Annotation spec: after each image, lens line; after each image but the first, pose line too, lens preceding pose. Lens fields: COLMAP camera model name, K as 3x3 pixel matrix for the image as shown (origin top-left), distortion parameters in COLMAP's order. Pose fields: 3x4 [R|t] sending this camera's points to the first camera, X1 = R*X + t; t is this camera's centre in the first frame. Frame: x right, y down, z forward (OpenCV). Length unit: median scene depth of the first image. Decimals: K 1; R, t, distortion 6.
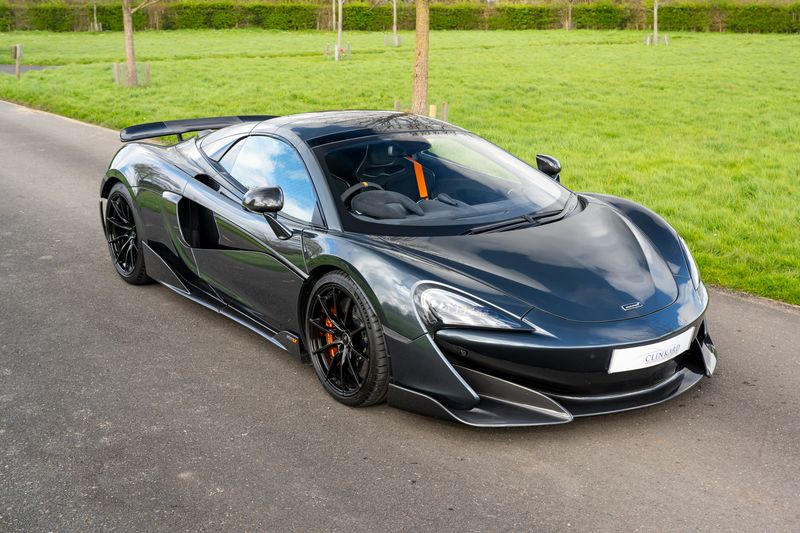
lens RADIAL K [[914.5, 0, 400.0], [0, 914.5, 266.5], [0, 0, 1]] dist [0.003721, -0.004992]
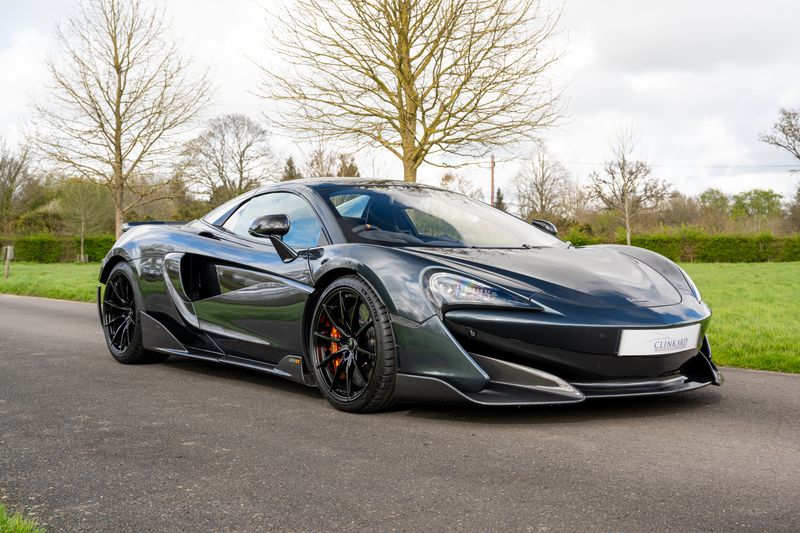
lens RADIAL K [[914.5, 0, 400.0], [0, 914.5, 266.5], [0, 0, 1]] dist [0.003721, -0.004992]
pose [[0.999869, 0.004197, 0.015650, -0.021809], [-0.001003, 0.980044, -0.198779, 0.189255], [-0.016172, 0.198737, 0.979919, 0.008435]]
